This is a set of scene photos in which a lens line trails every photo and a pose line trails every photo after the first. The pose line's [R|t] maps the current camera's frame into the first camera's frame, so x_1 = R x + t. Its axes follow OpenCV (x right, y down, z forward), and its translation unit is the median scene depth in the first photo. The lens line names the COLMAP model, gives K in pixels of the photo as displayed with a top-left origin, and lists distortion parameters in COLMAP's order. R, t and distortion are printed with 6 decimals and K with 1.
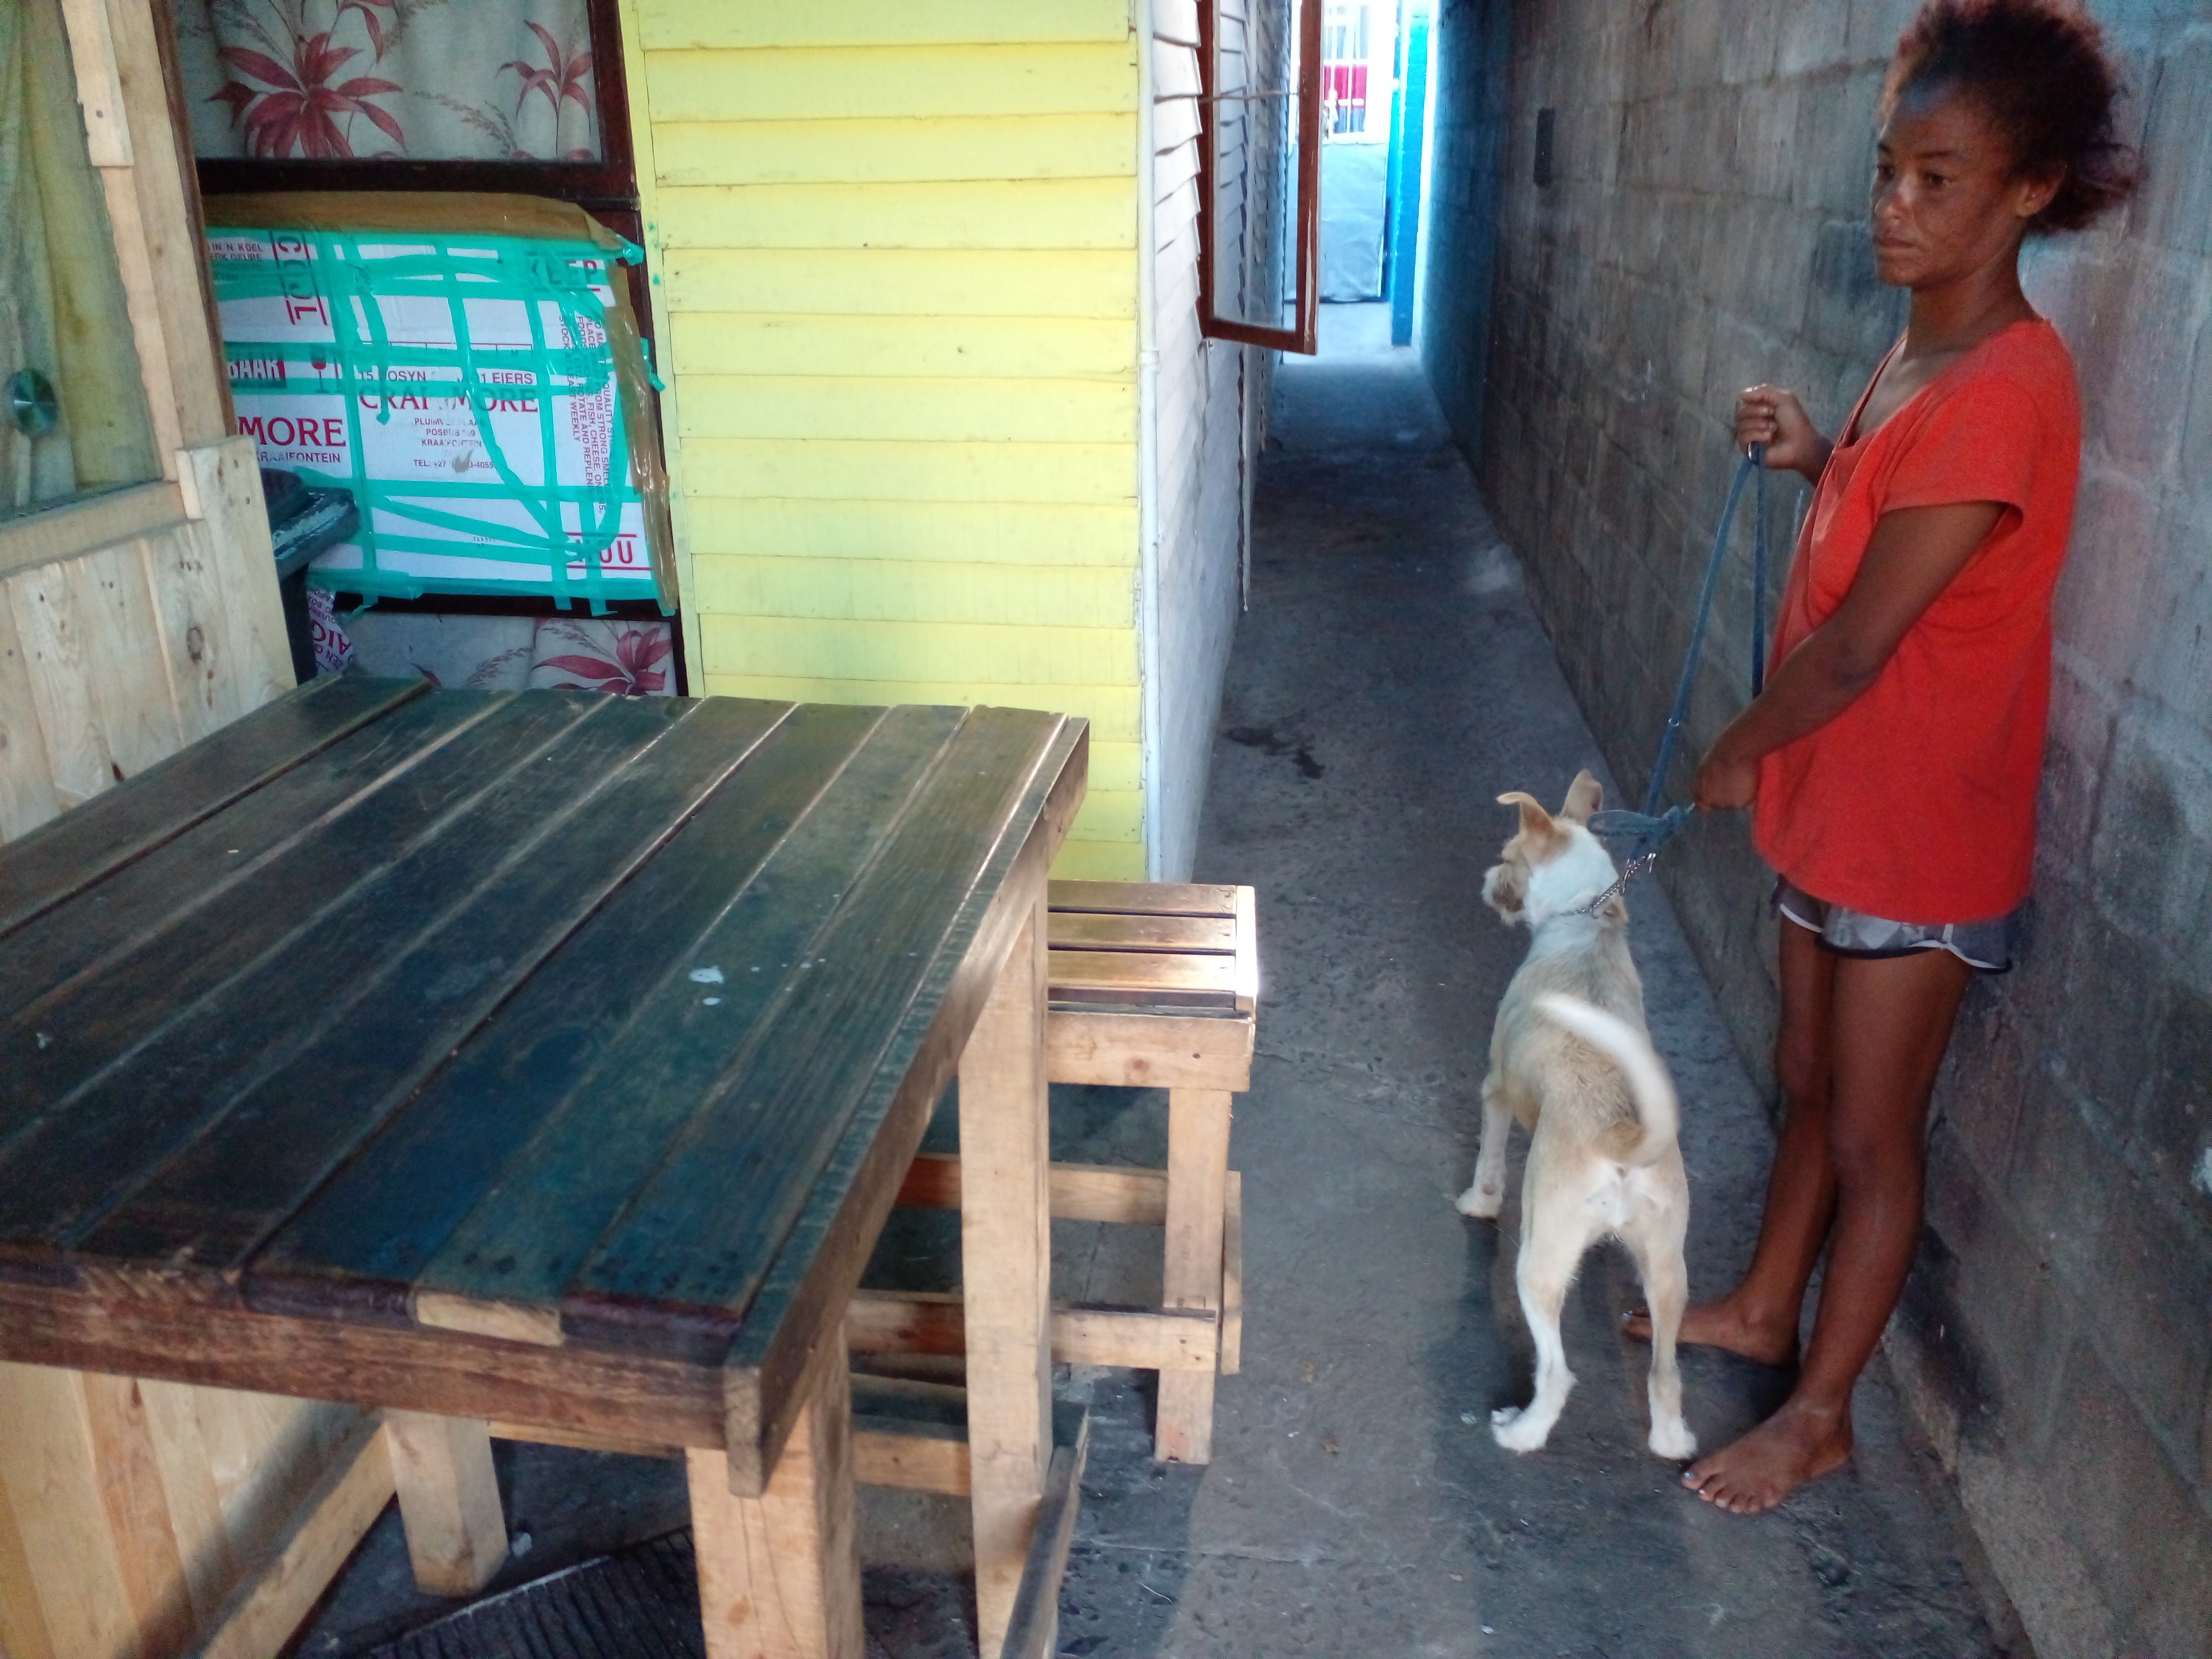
lens RADIAL K [[1949.7, 0, 1106.0], [0, 1949.7, 829.5], [0, 0, 1]] dist [0.096701, -0.185954]
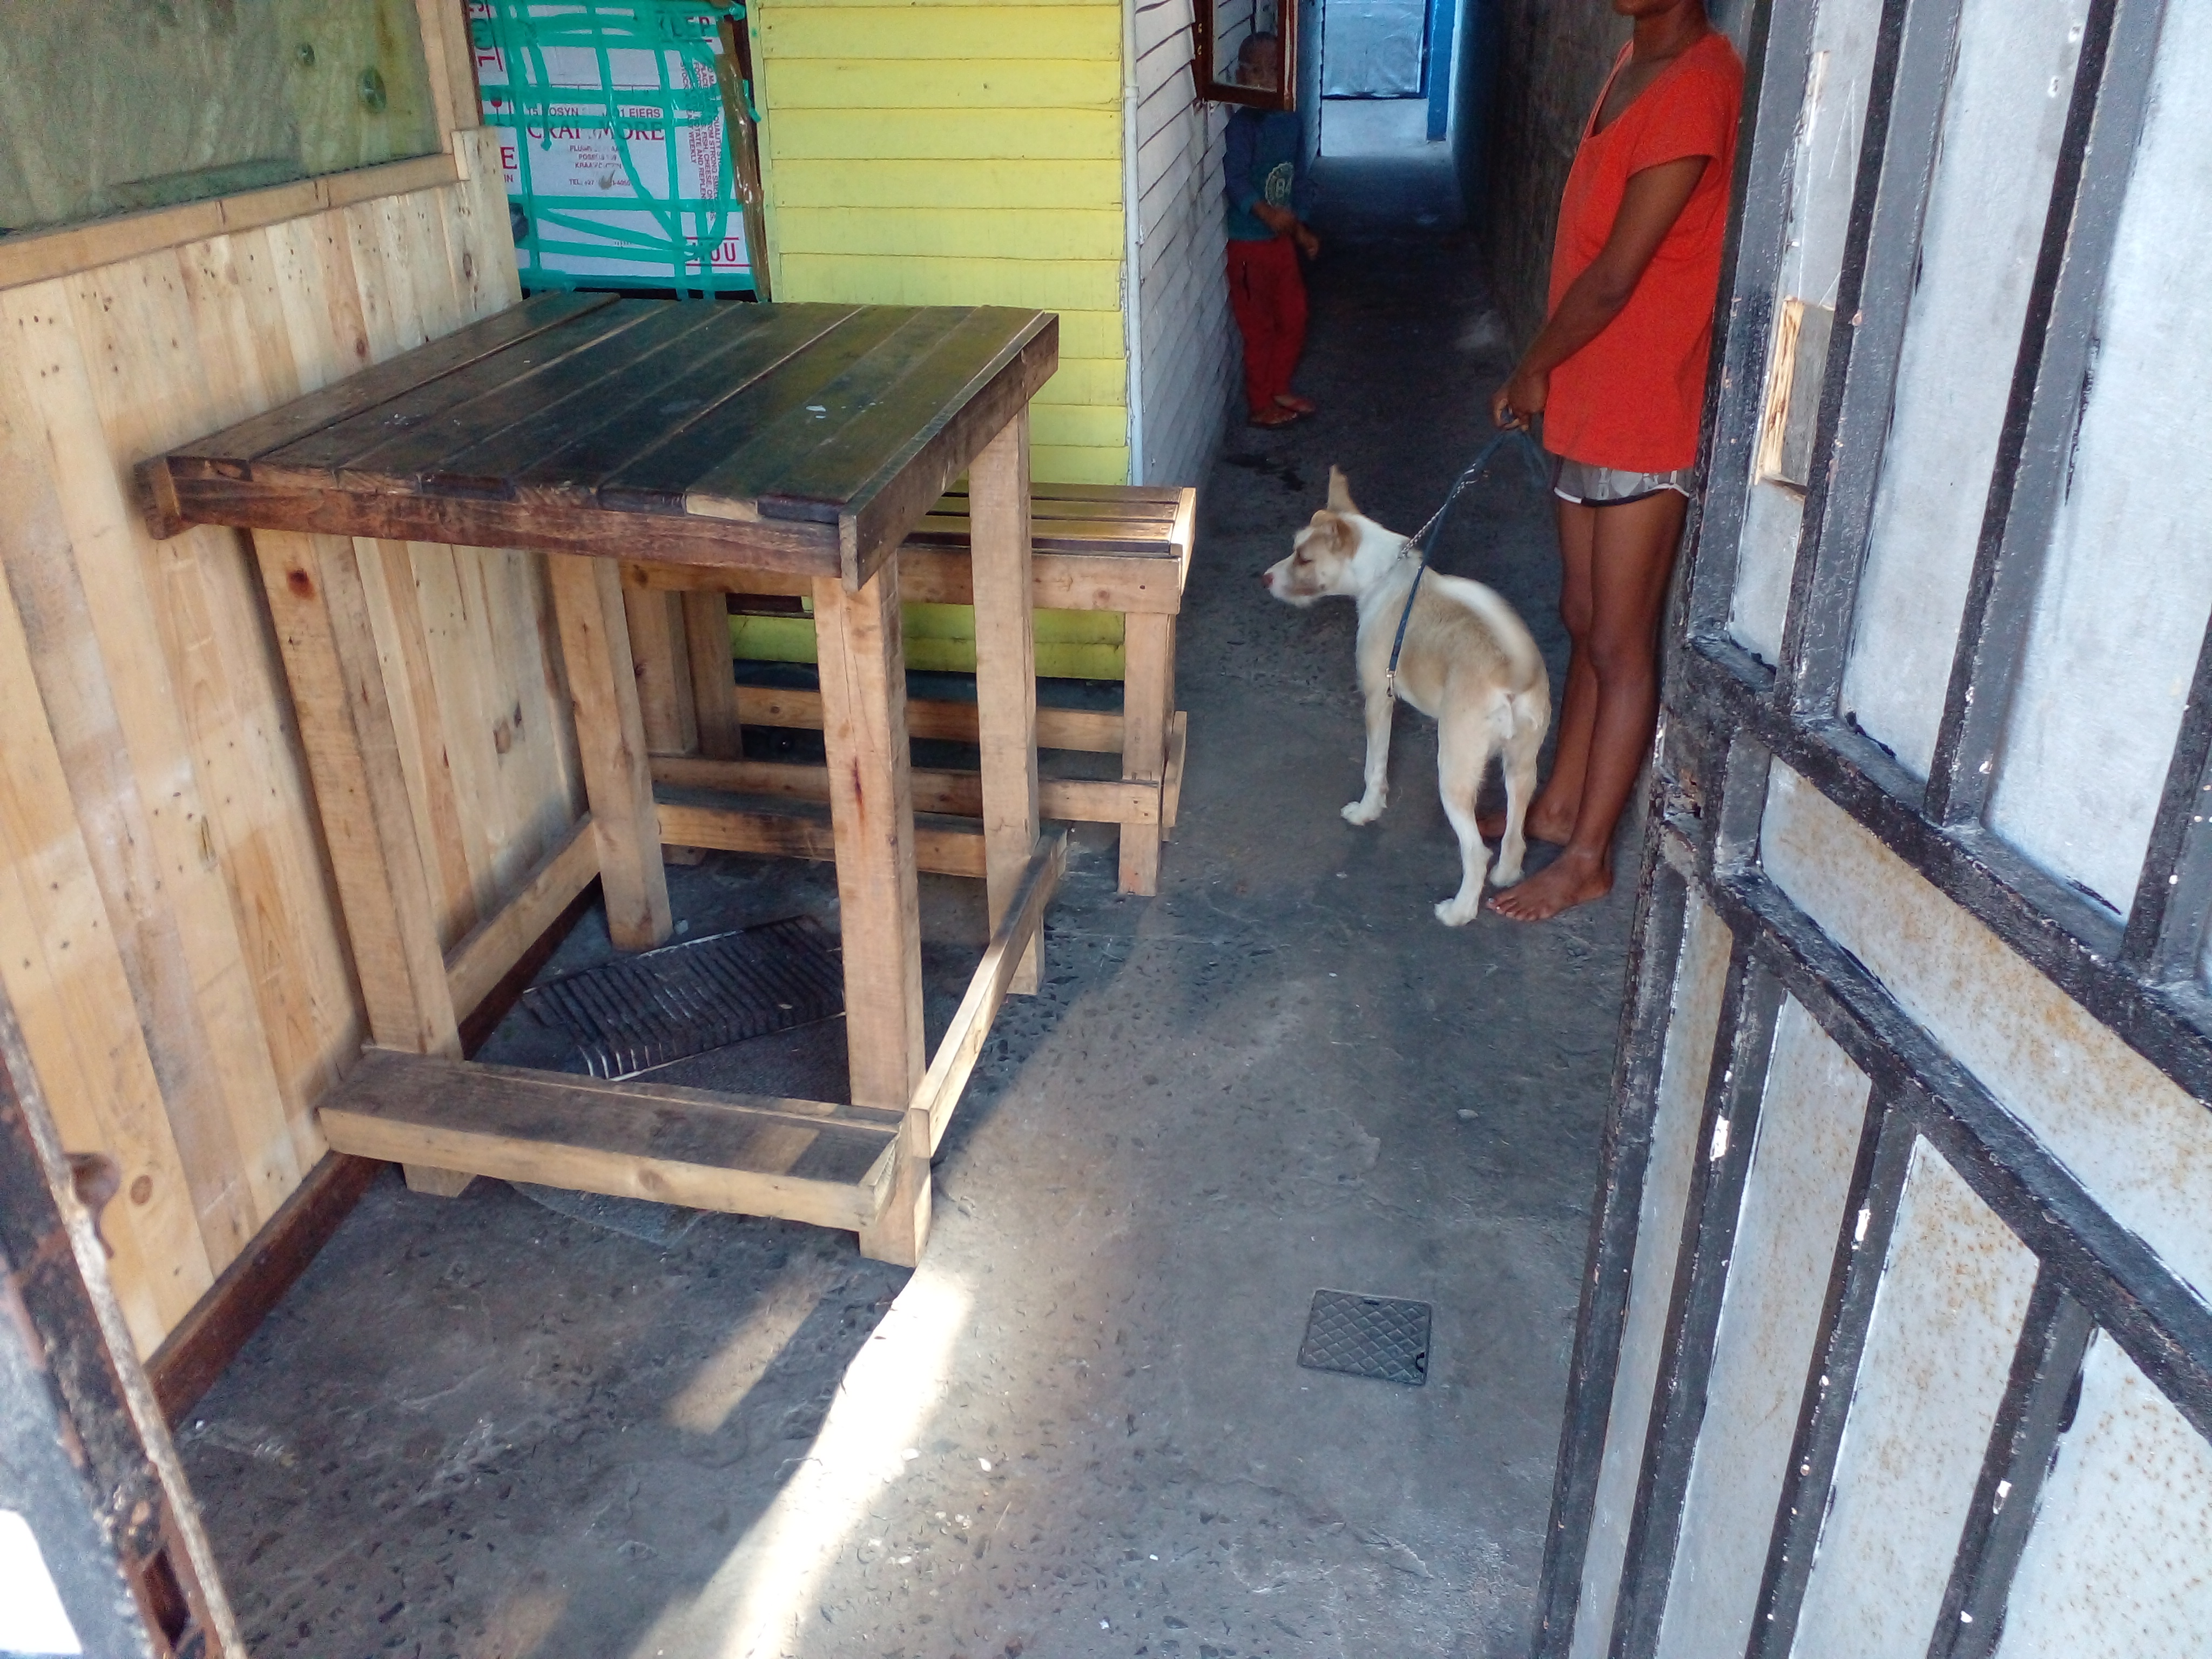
lens RADIAL K [[1858.9, 0, 1077.5], [0, 1858.9, 832.5], [0, 0, 1]] dist [0.013040, -0.007557]
pose [[0.999208, 0.014451, -0.037086, 0.036795], [-0.010263, 0.993798, 0.110724, 0.105093], [0.038456, -0.110256, 0.993159, -0.265581]]
